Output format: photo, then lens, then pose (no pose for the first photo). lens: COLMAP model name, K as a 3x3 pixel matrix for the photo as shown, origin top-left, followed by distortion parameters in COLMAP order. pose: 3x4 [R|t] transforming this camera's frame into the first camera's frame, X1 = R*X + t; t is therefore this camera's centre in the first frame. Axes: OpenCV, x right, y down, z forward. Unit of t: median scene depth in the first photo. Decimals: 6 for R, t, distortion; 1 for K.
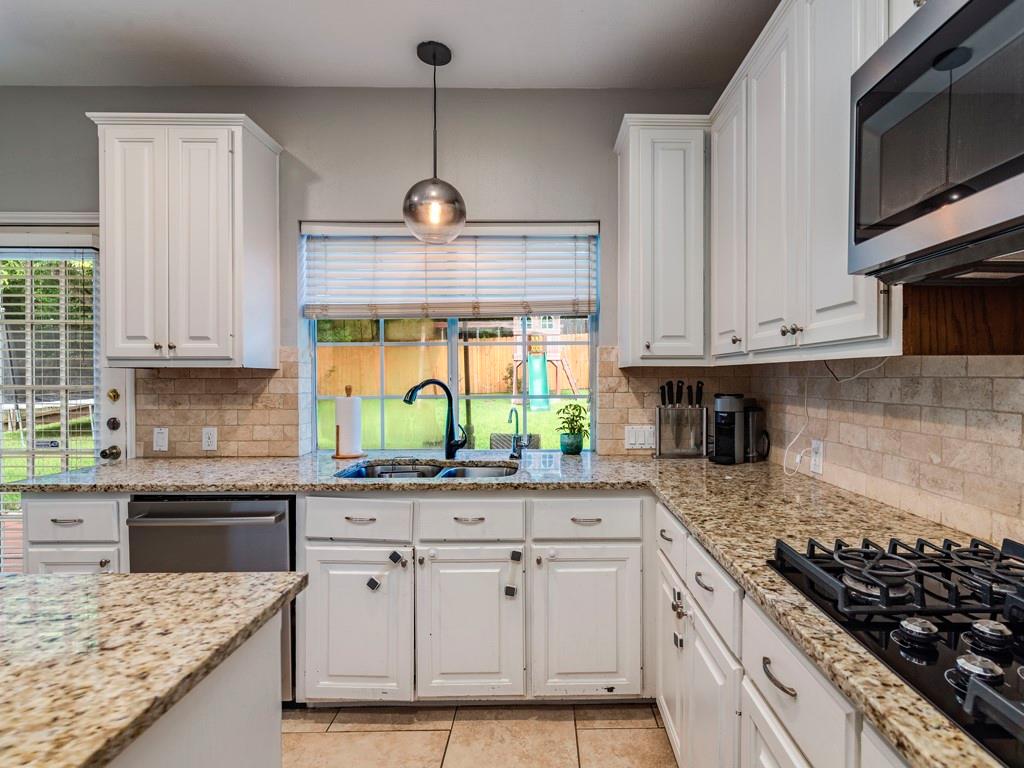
lens RADIAL K [[524.0, 0, 516.9], [0, 524.0, 382.1], [0, 0, 1]] dist [0.003190, 0.000046]
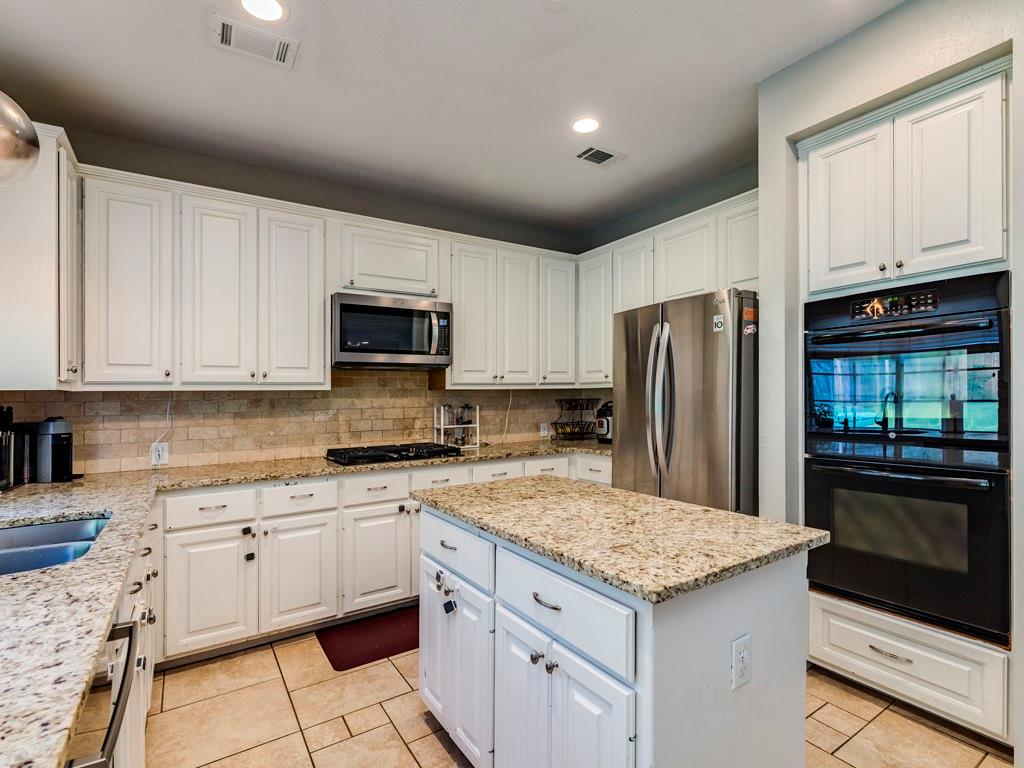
lens RADIAL K [[499.8, 0, 515.9], [0, 499.8, 389.4], [0, 0, 1]] dist [0.002358, 0.000328]
pose [[-0.542207, 0.024540, 0.839887, -1.428362], [0.026193, 0.999581, -0.012297, 0.005413], [-0.839837, 0.015331, -0.542623, 1.106724]]
